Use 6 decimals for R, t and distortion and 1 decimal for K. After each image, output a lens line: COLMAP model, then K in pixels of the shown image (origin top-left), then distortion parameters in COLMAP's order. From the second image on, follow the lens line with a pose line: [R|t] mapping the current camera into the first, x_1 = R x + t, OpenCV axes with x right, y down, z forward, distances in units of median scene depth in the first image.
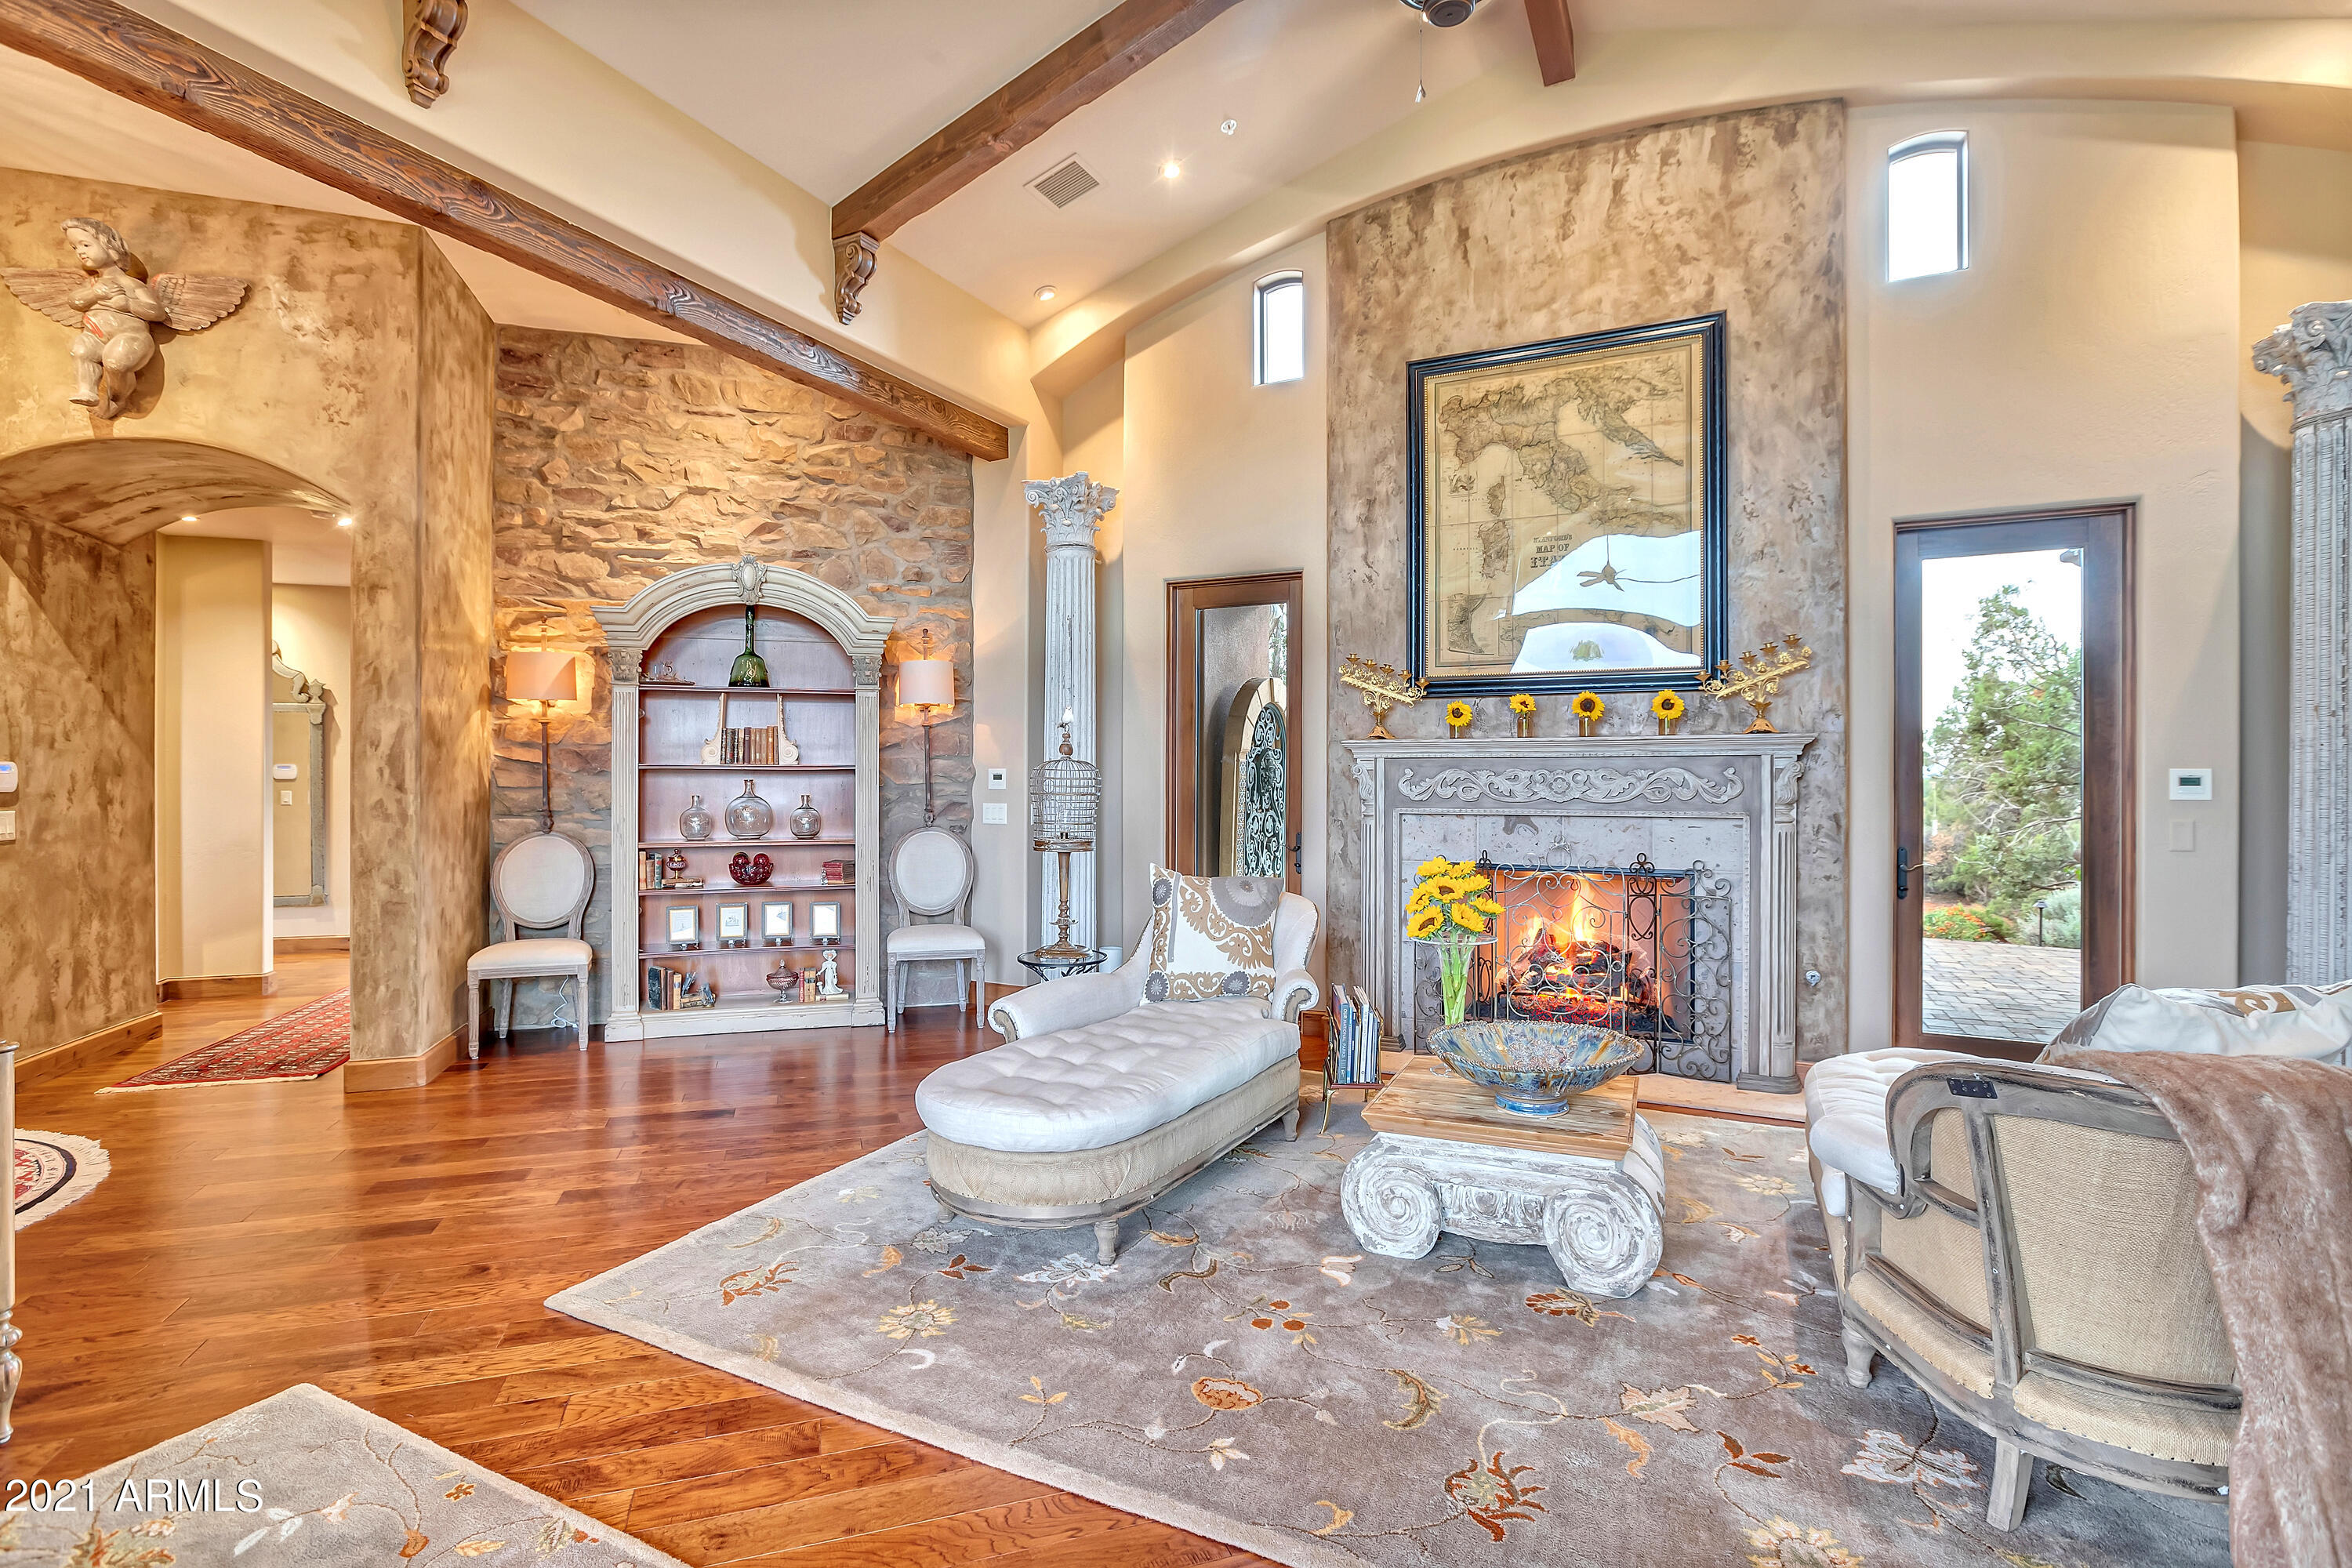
lens RADIAL K [[1075.7, 0, 1143.5], [0, 1075.7, 765.2], [0, 0, 1]] dist [-0.023587, 0.009716]
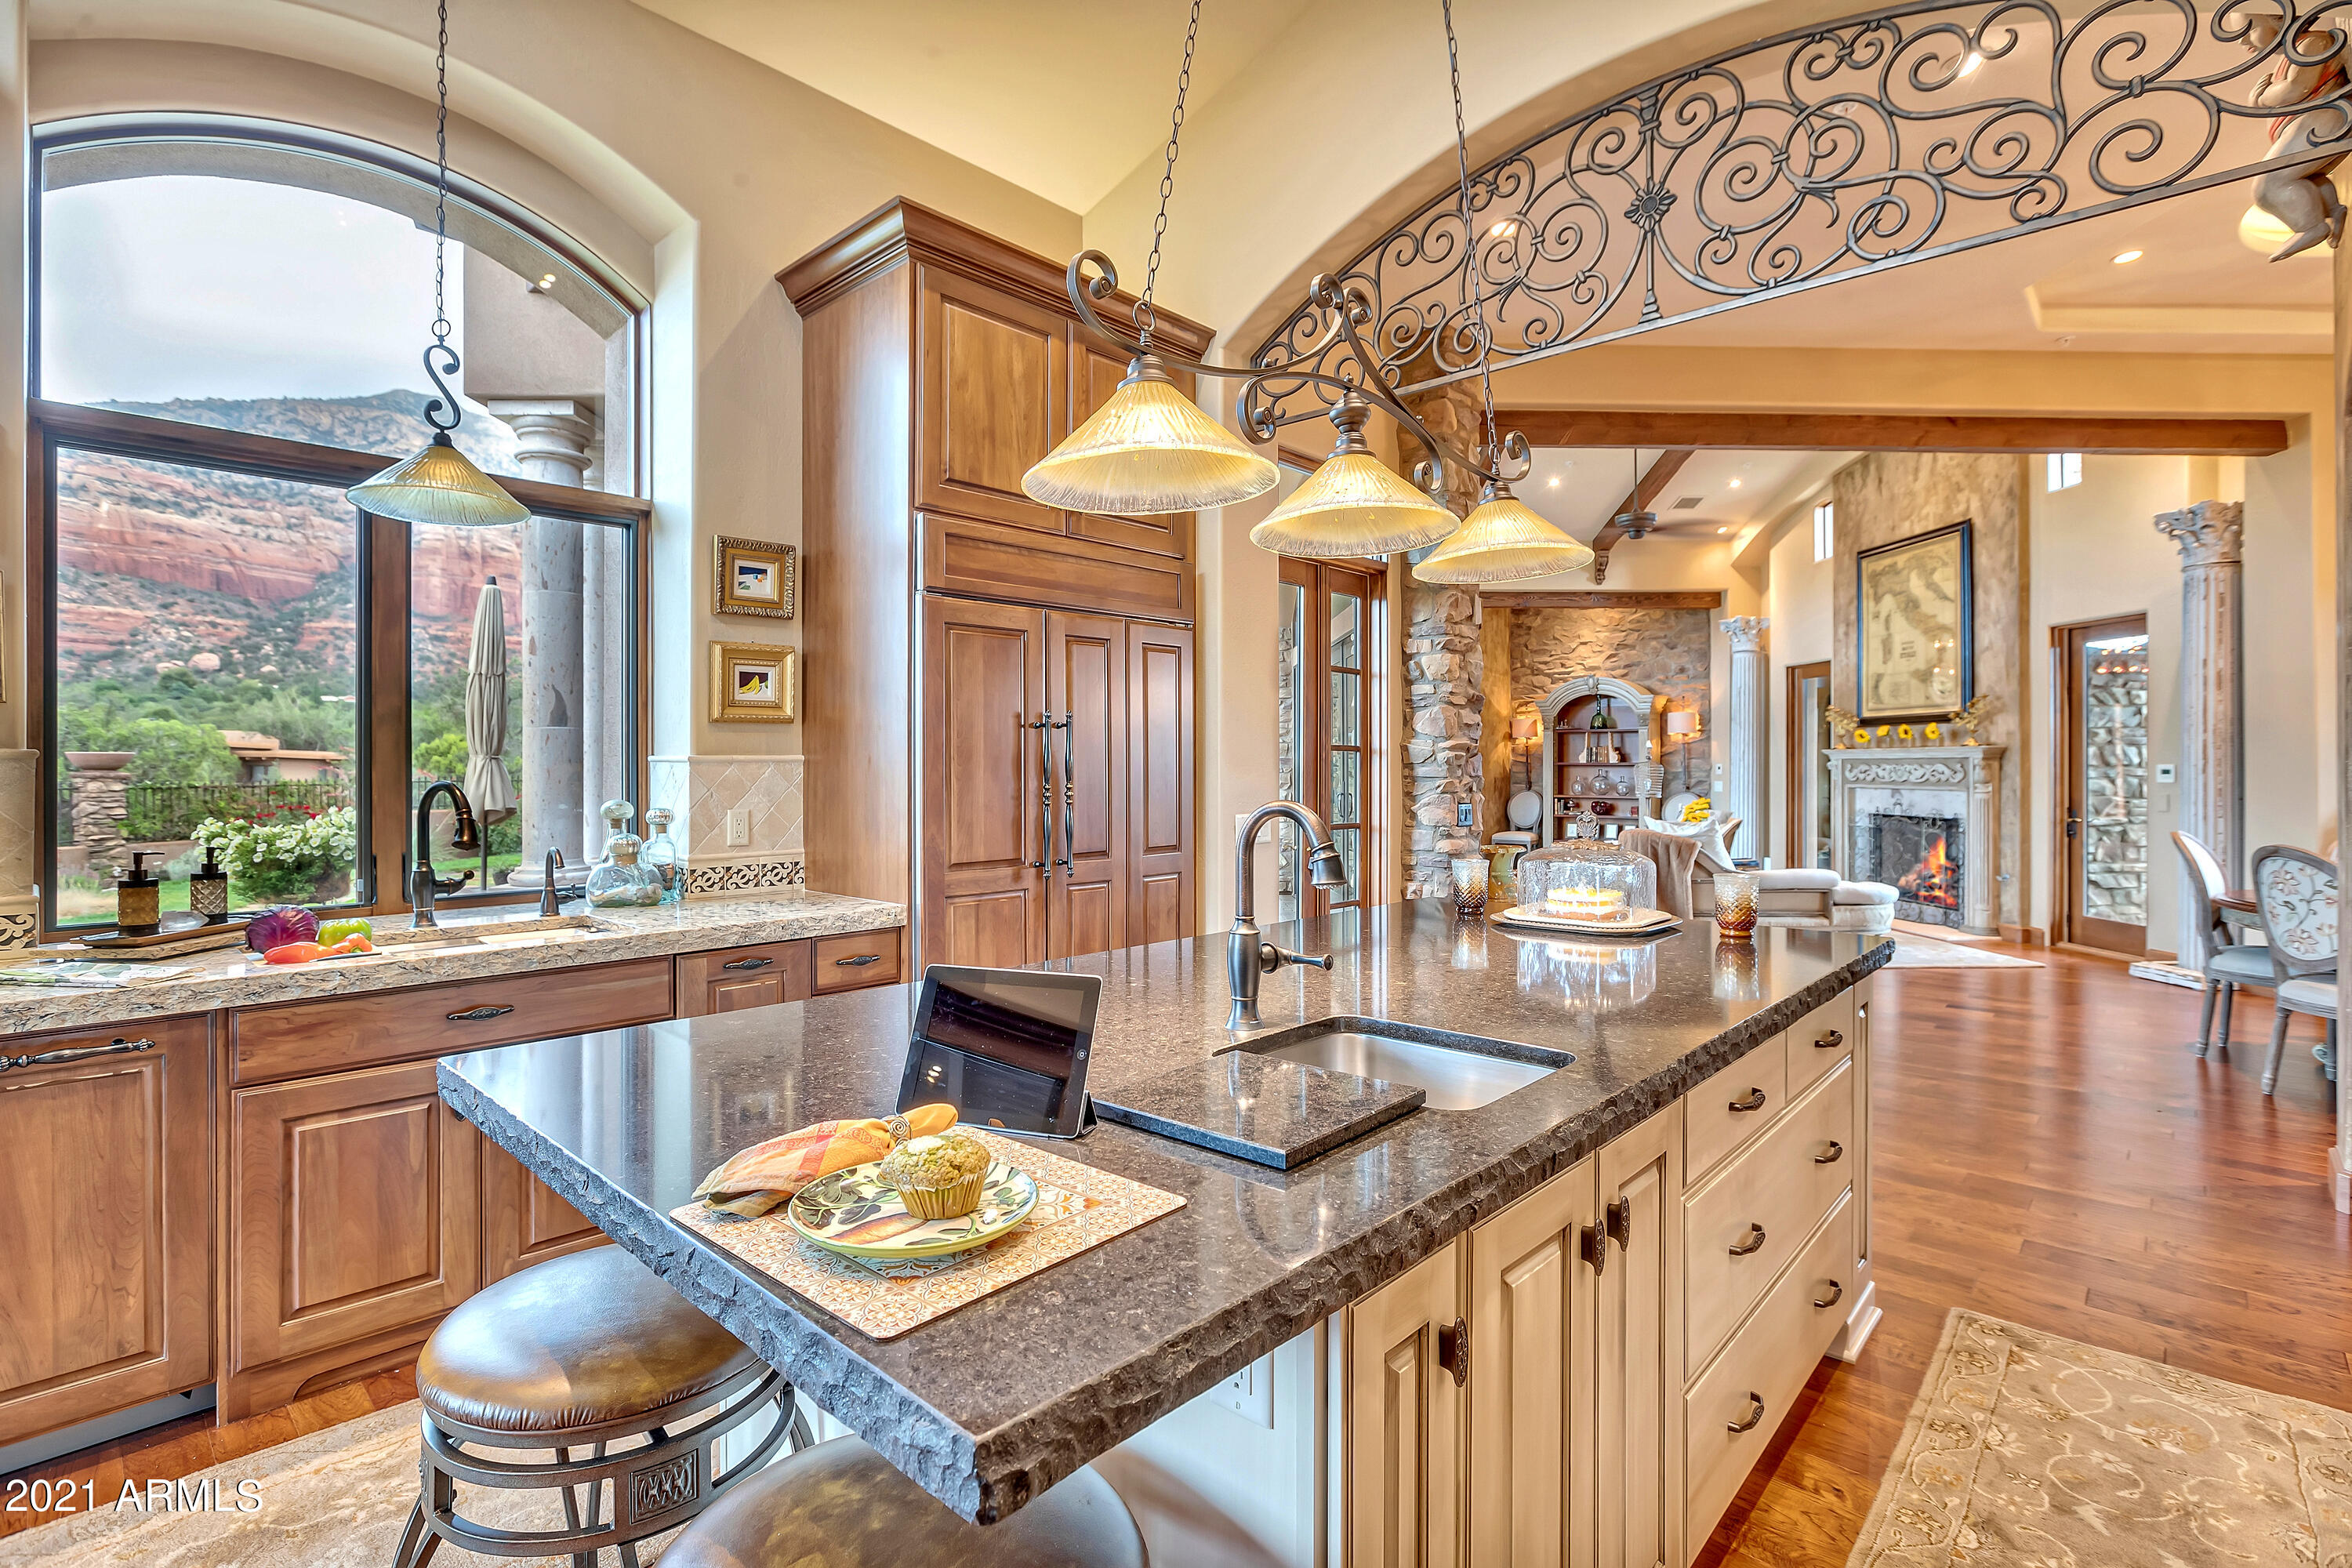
lens RADIAL K [[1093.8, 0, 1164.8], [0, 1093.8, 764.6], [0, 0, 1]] dist [-0.030019, 0.009855]
pose [[0.467301, -0.001138, -0.884097, 1.434784], [0.009784, 0.999945, 0.003885, -0.016104], [0.884044, -0.010466, 0.467286, -1.041460]]
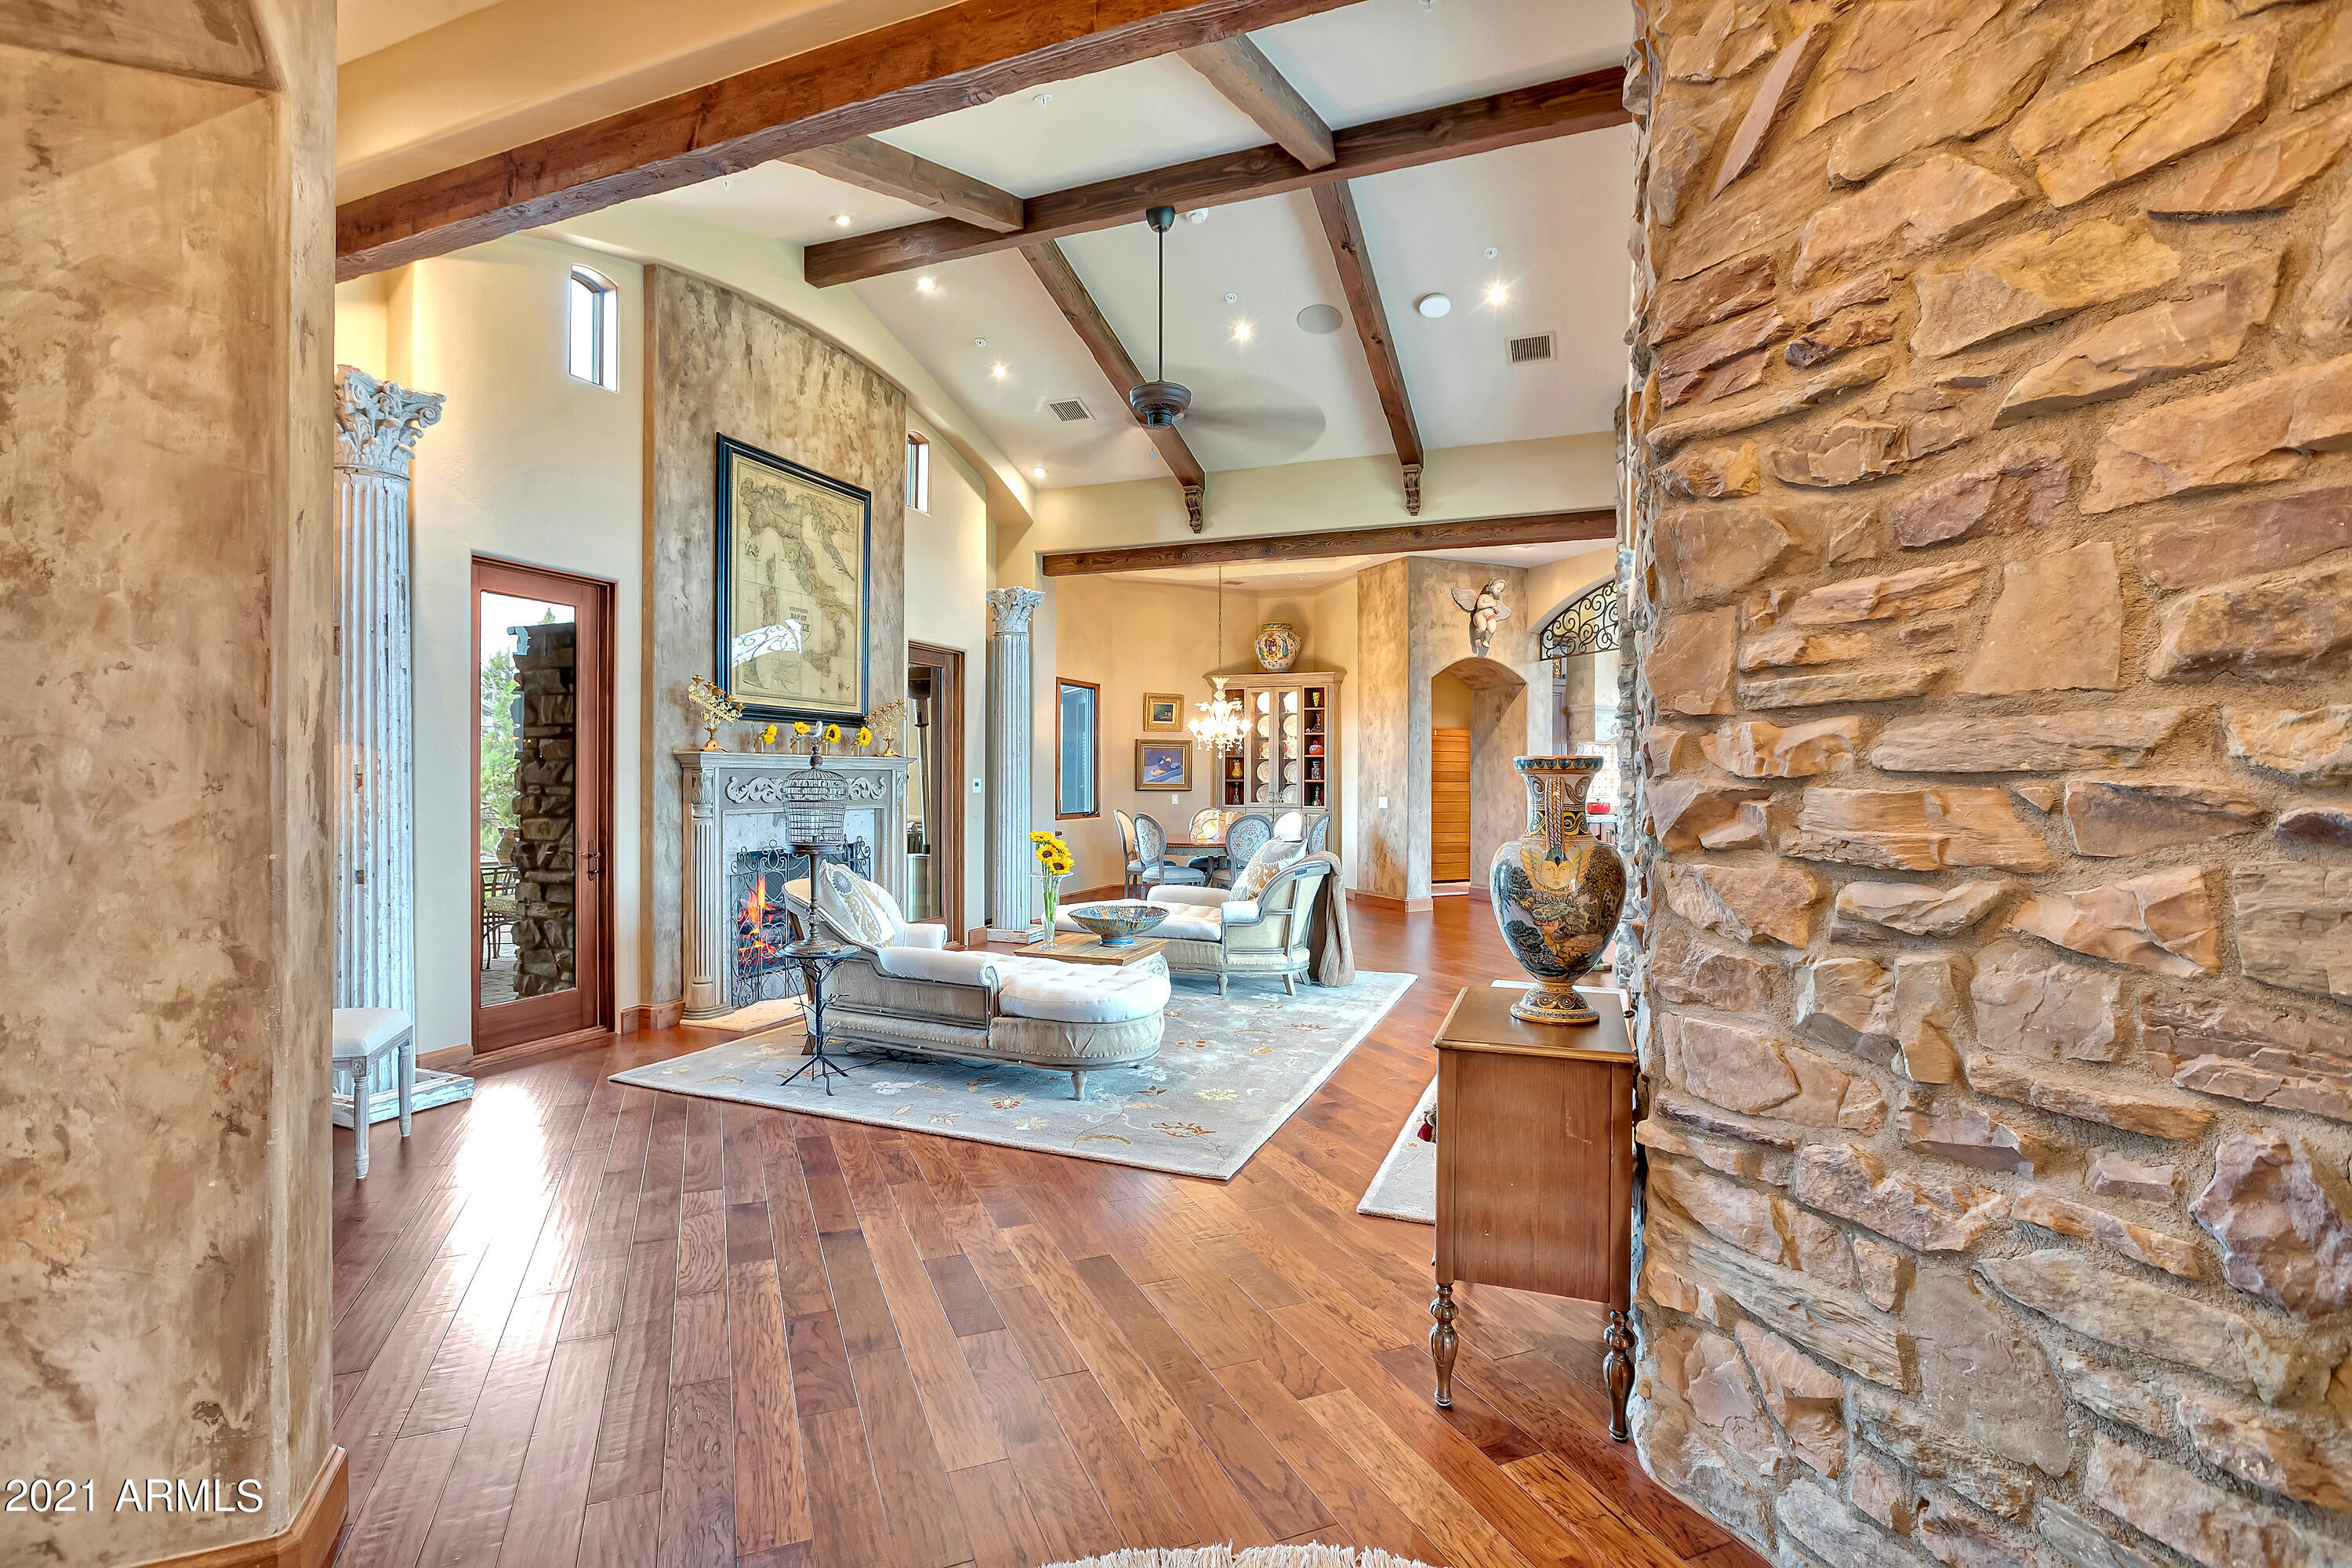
lens RADIAL K [[1052.8, 0, 1153.9], [0, 1052.8, 778.1], [0, 0, 1]] dist [-0.020663, 0.000368]
pose [[-0.055117, -0.000282, 0.998480, -0.973708], [-0.009956, 0.999950, -0.000268, -0.000092], [-0.998430, -0.009955, -0.055117, 0.607178]]
